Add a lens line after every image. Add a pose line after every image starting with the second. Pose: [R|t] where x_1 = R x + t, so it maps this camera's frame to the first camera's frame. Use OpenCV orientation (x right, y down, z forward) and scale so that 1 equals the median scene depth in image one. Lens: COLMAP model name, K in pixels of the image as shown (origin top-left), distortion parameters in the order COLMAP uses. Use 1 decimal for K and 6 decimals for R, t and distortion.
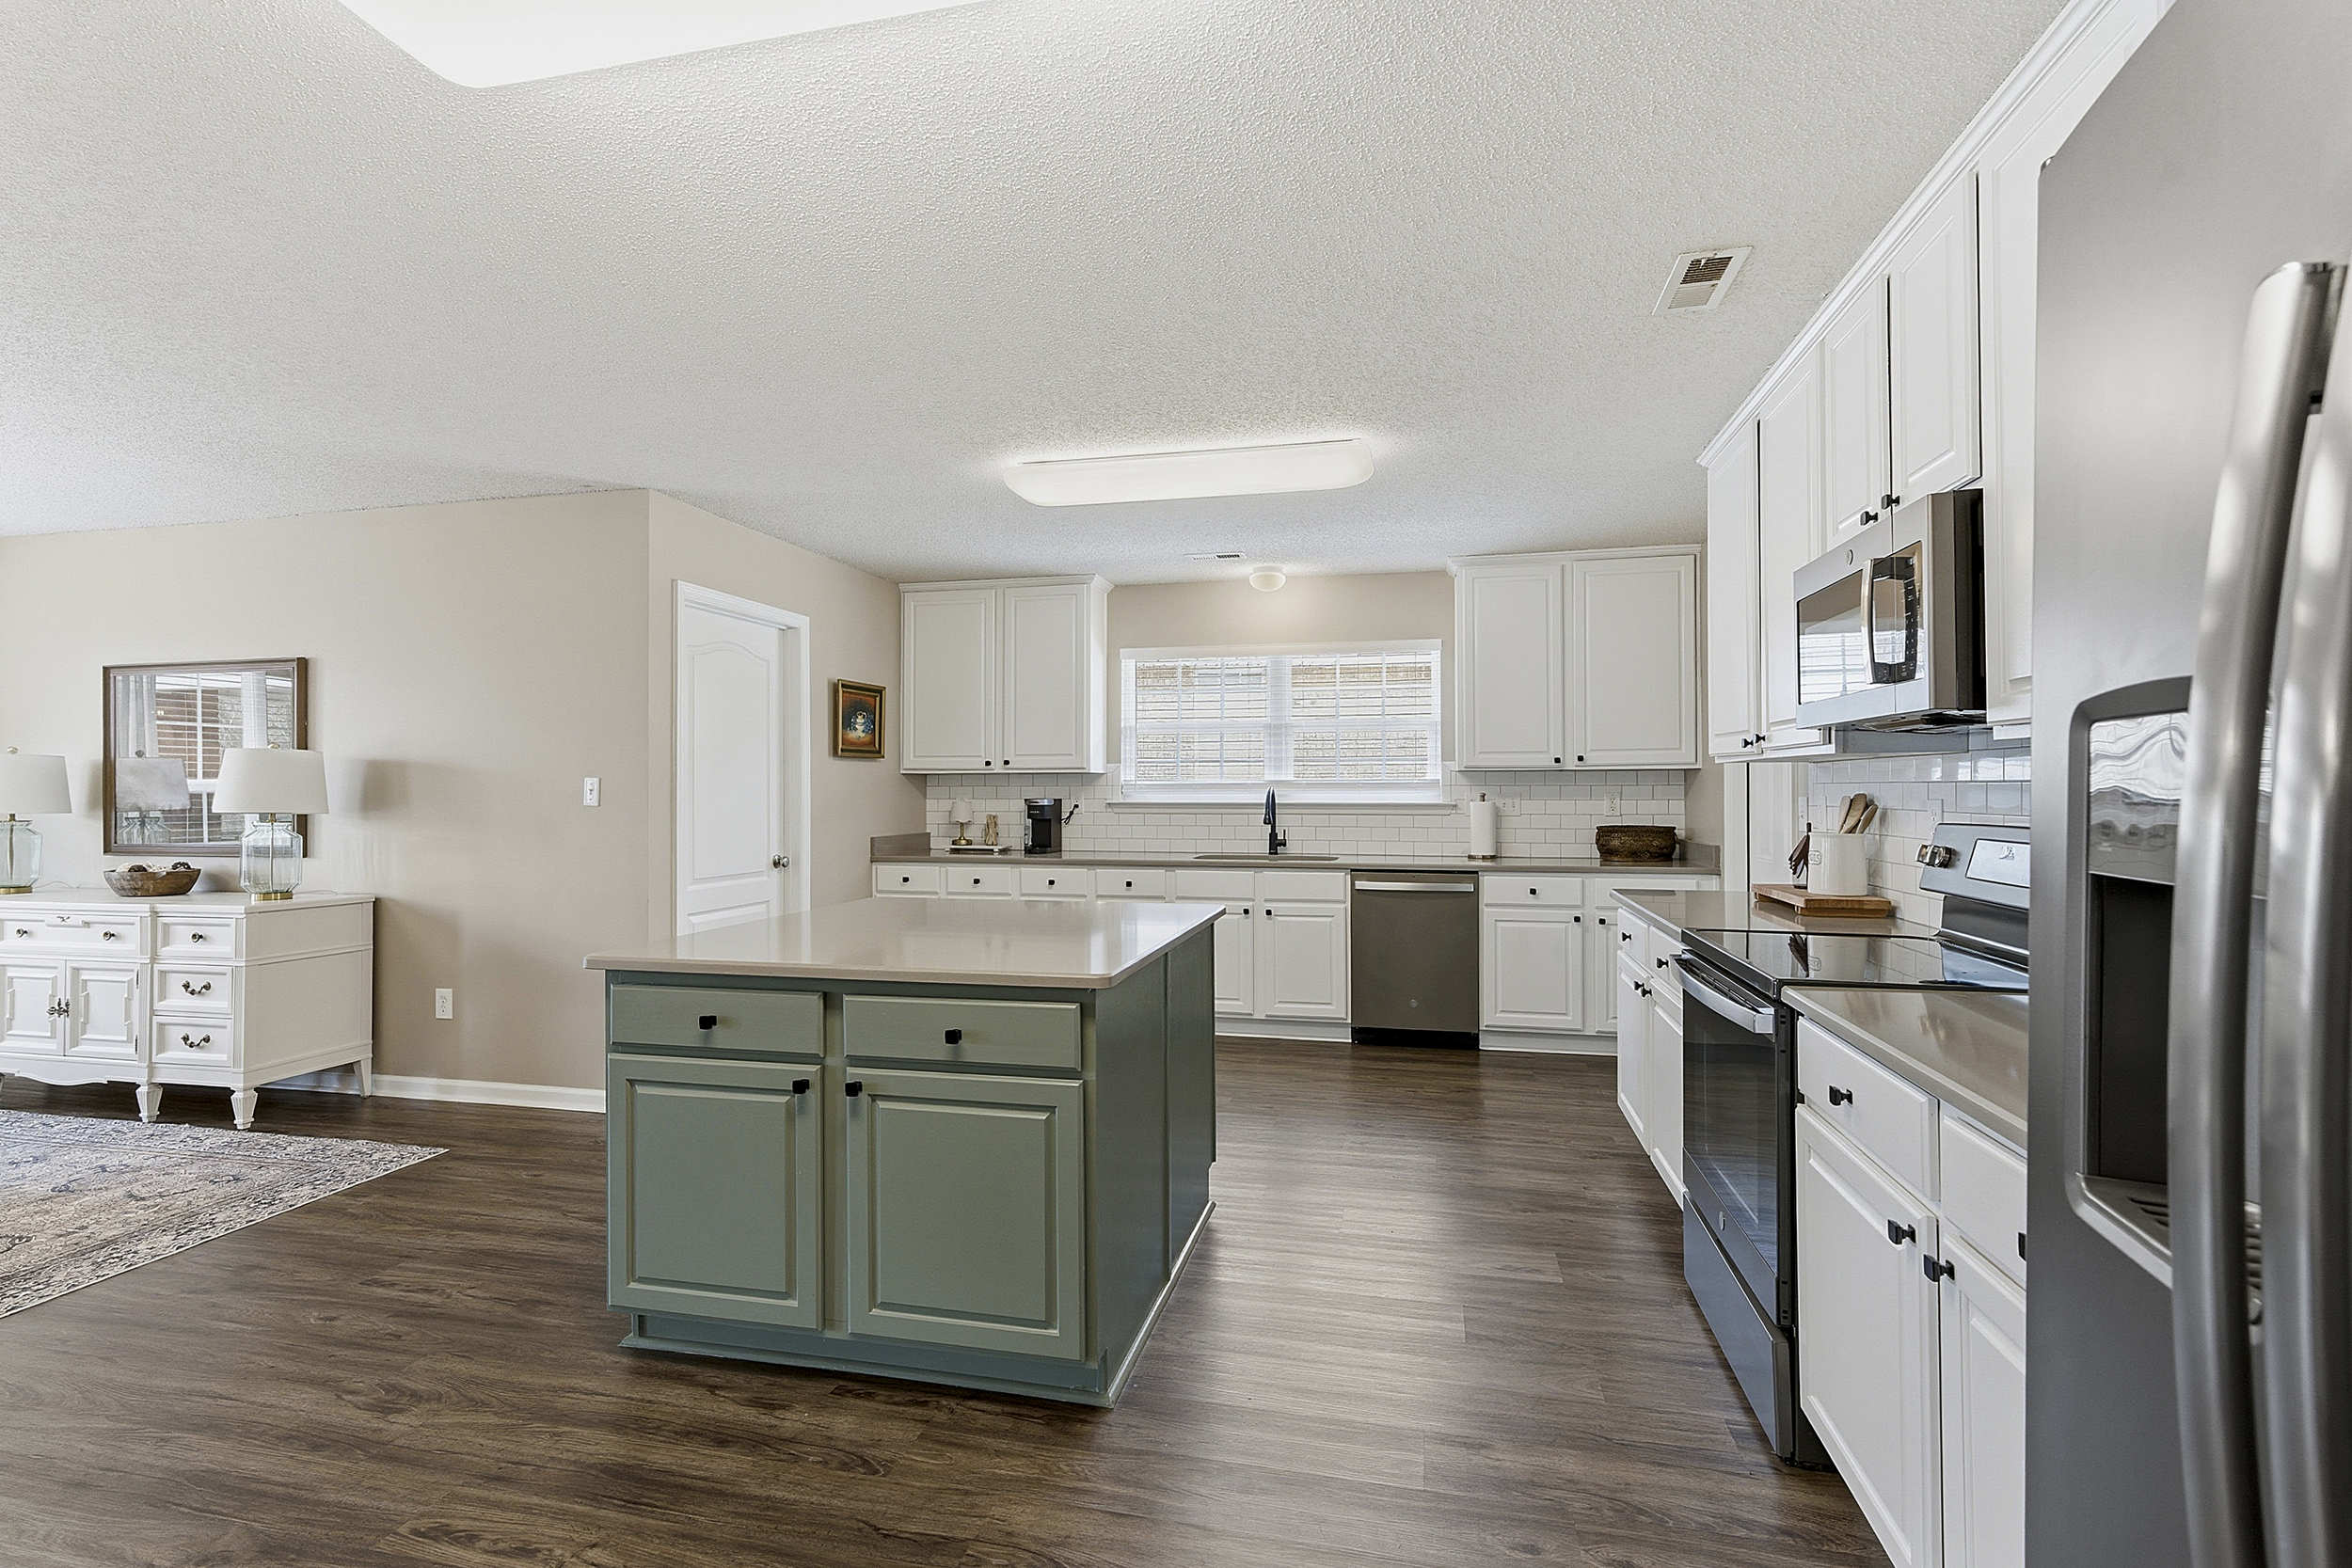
lens RADIAL K [[1071.8, 0, 1169.4], [0, 1071.8, 768.8], [0, 0, 1]] dist [0.011253, 0.000020]
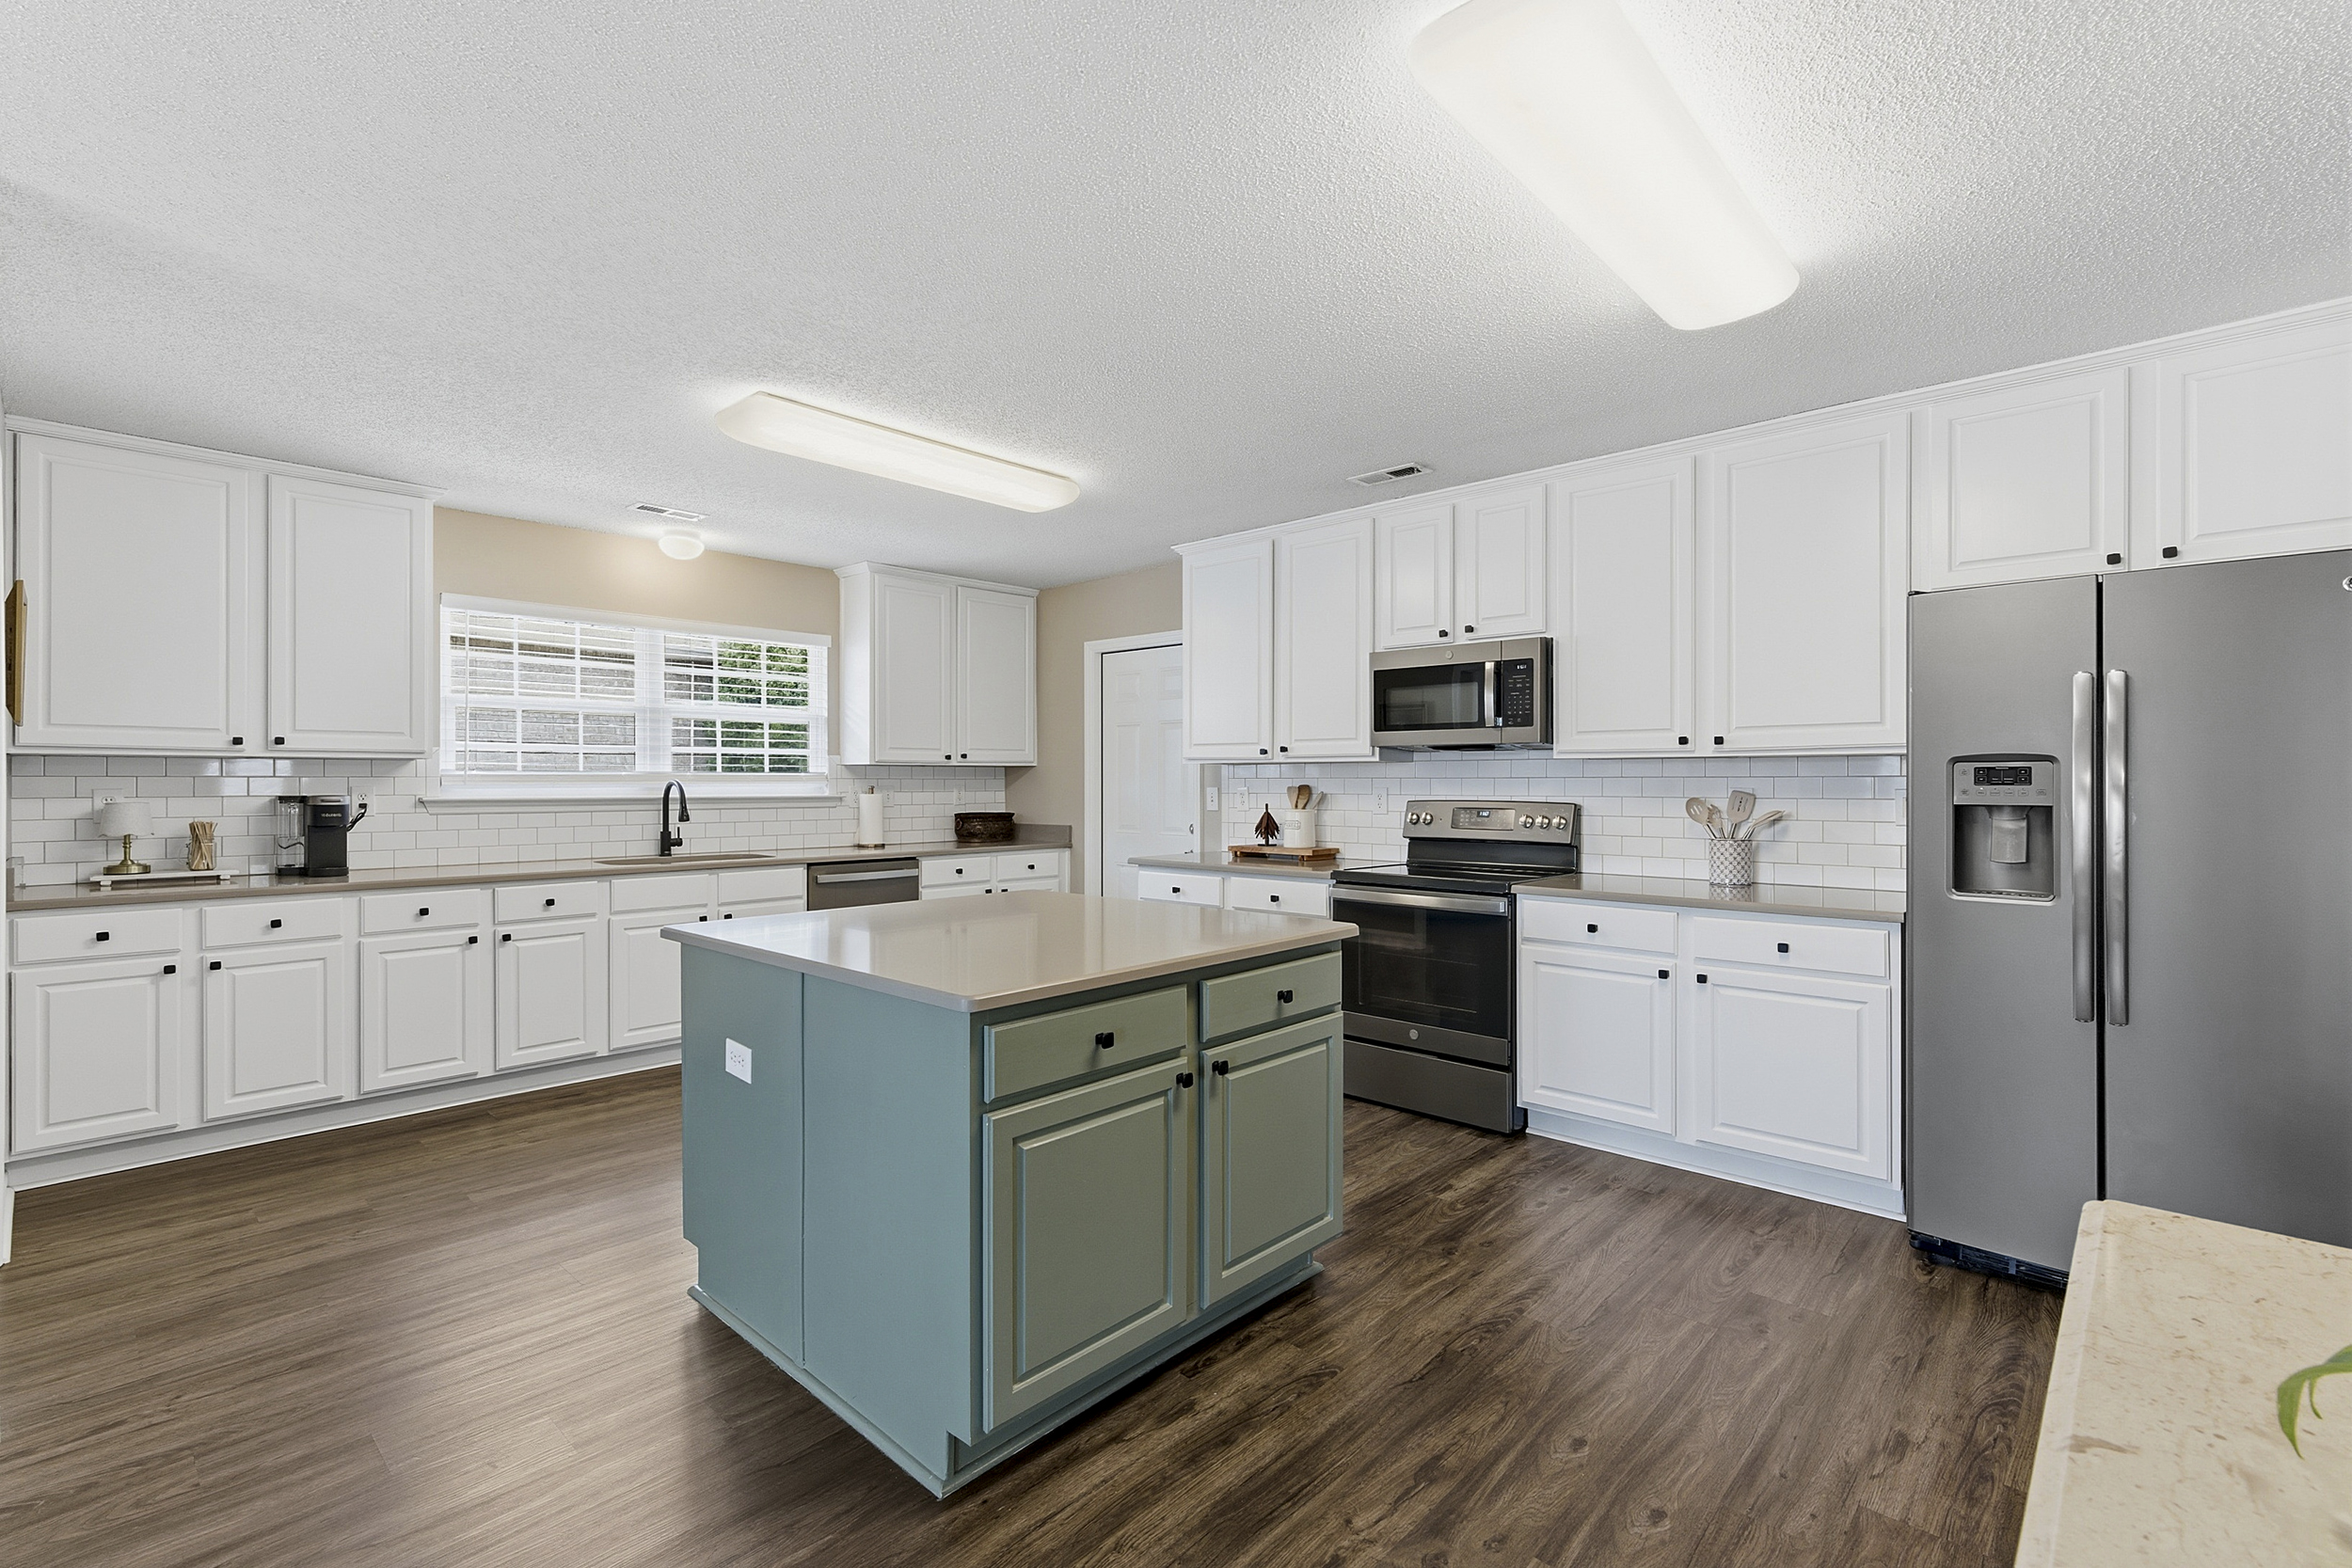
lens RADIAL K [[1044.5, 0, 1191.4], [0, 1044.5, 775.8], [0, 0, 1]] dist [0.002975, 0.000354]
pose [[0.489804, 0.006911, 0.871805, -0.492858], [-0.016224, 0.999868, 0.001189, 0.006387], [-0.871682, -0.014727, 0.489851, 0.221756]]
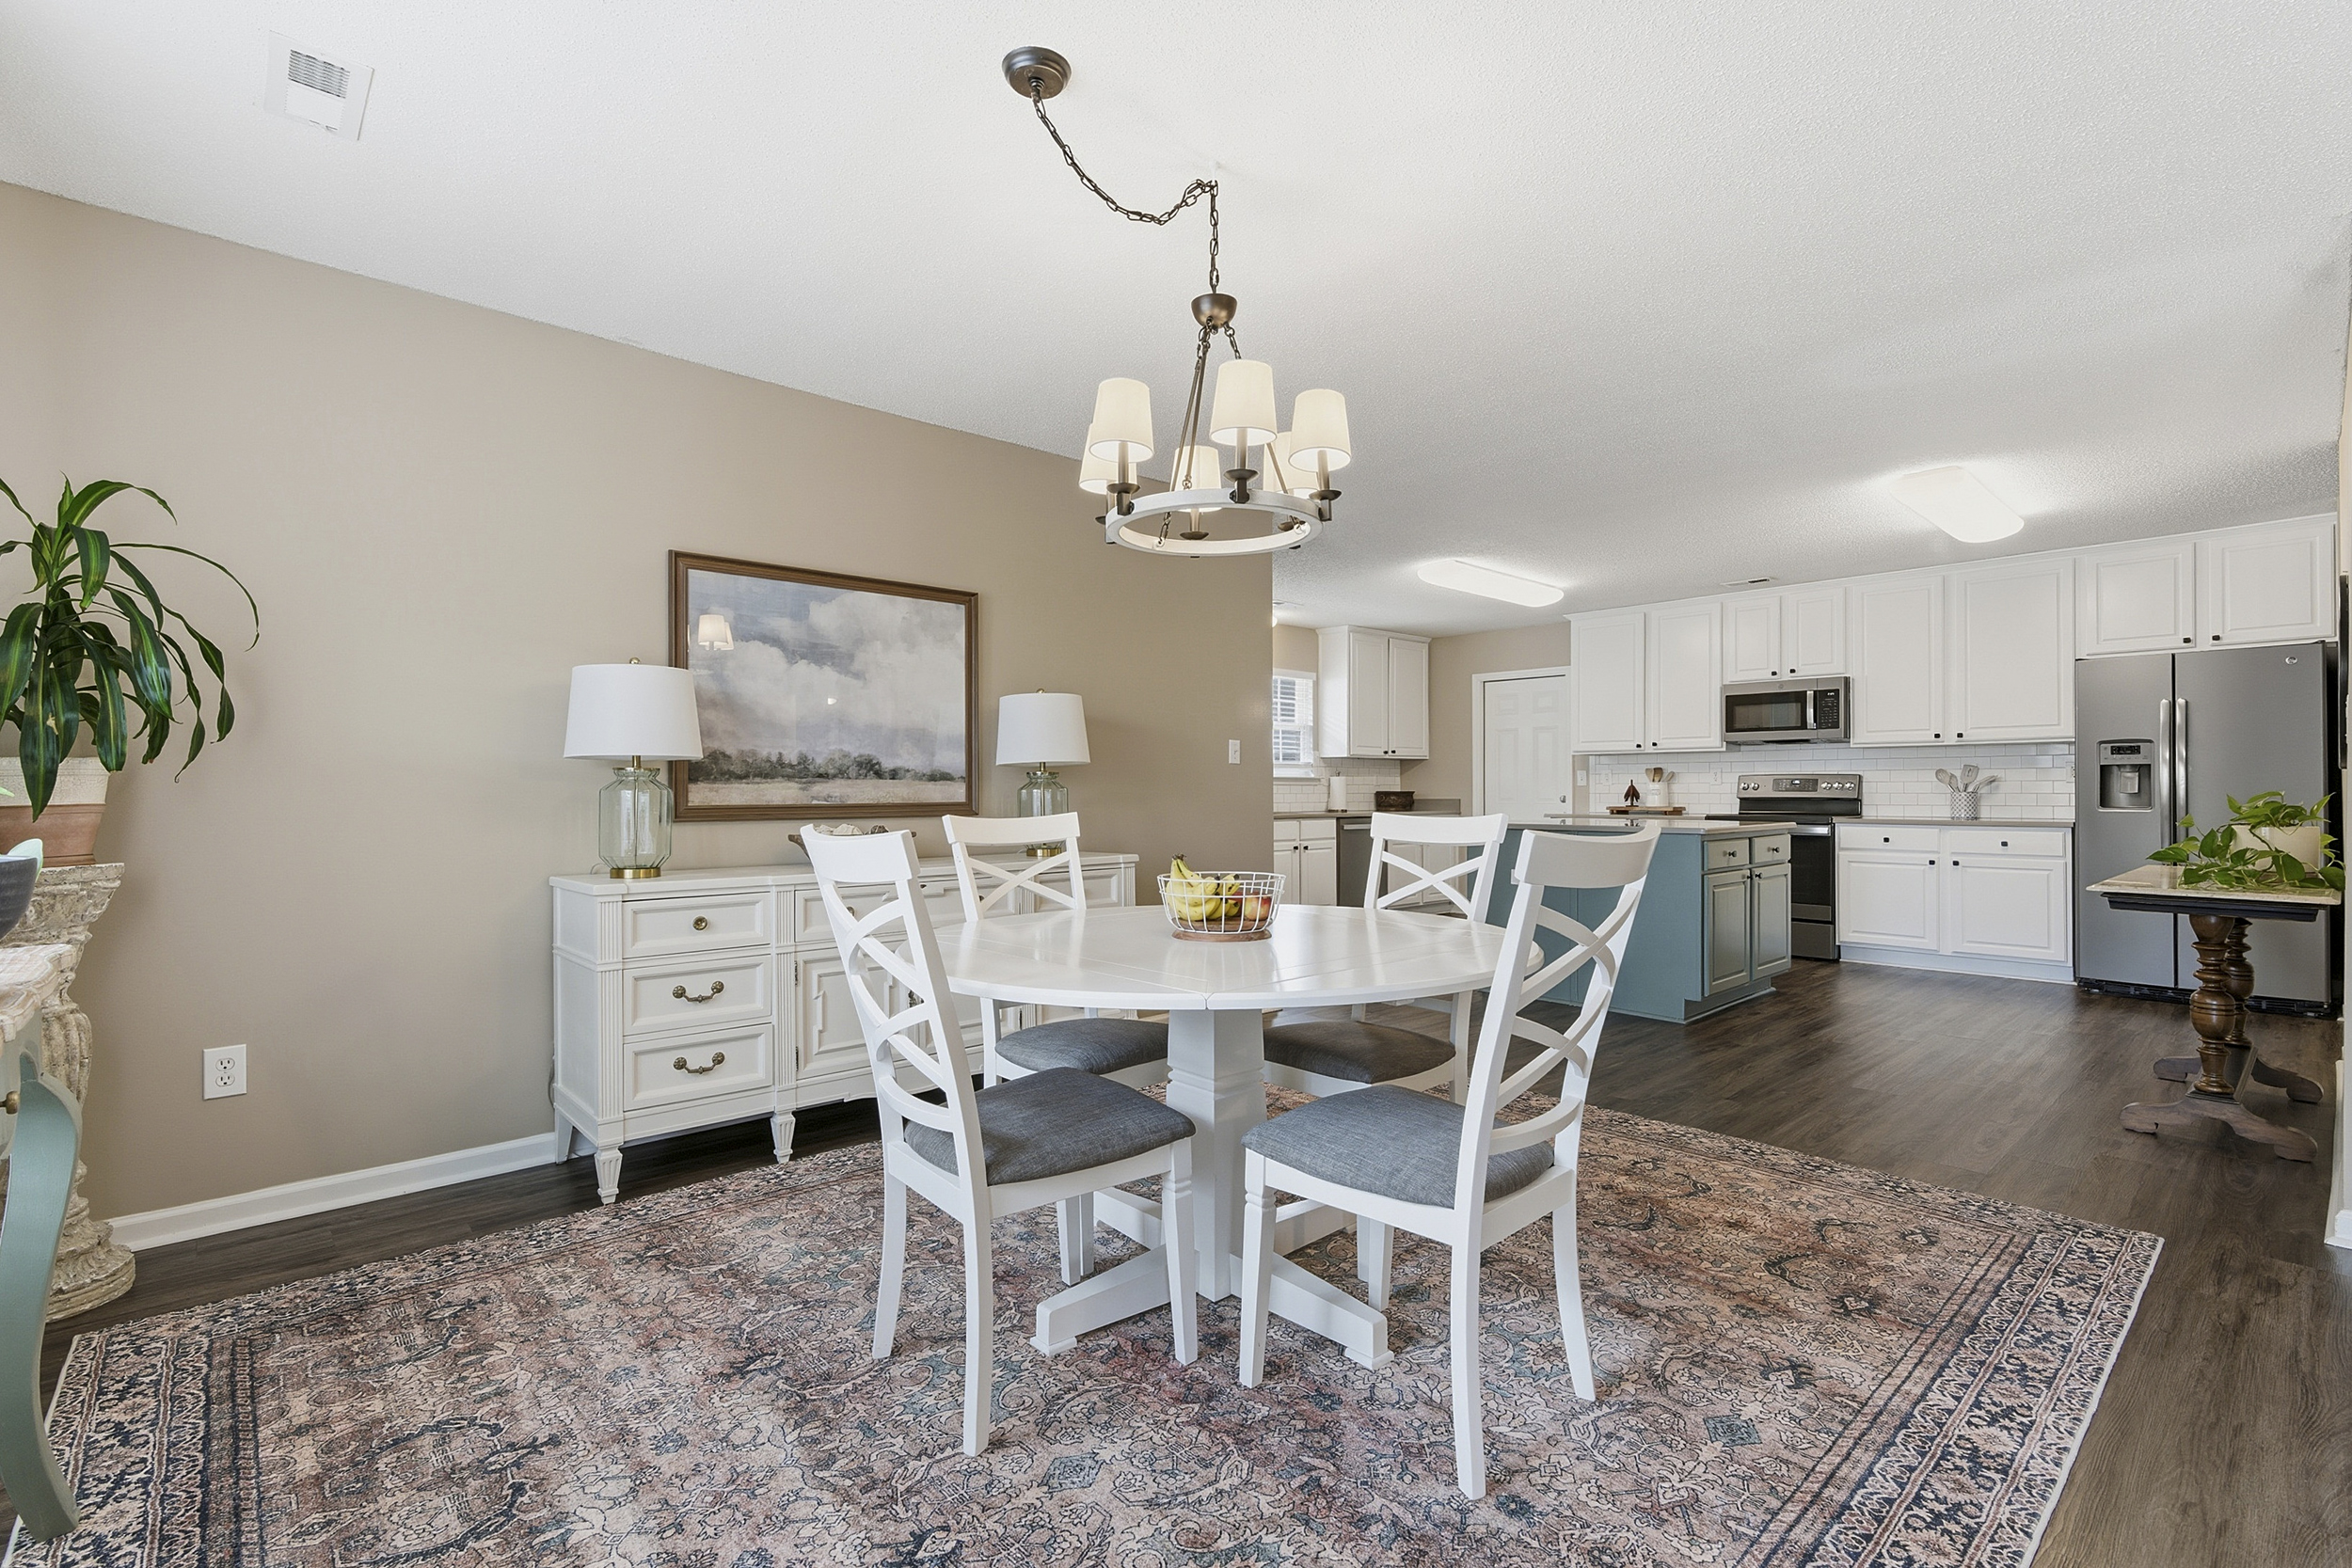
lens RADIAL K [[1056.4, 0, 1175.2], [0, 1056.4, 781.3], [0, 0, 1]] dist [-0.002108, -0.000140]
pose [[0.570482, 0.011394, 0.821231, -1.248093], [-0.015838, 0.999870, -0.002871, 0.049315], [-0.821157, -0.011369, 0.570589, 0.303479]]
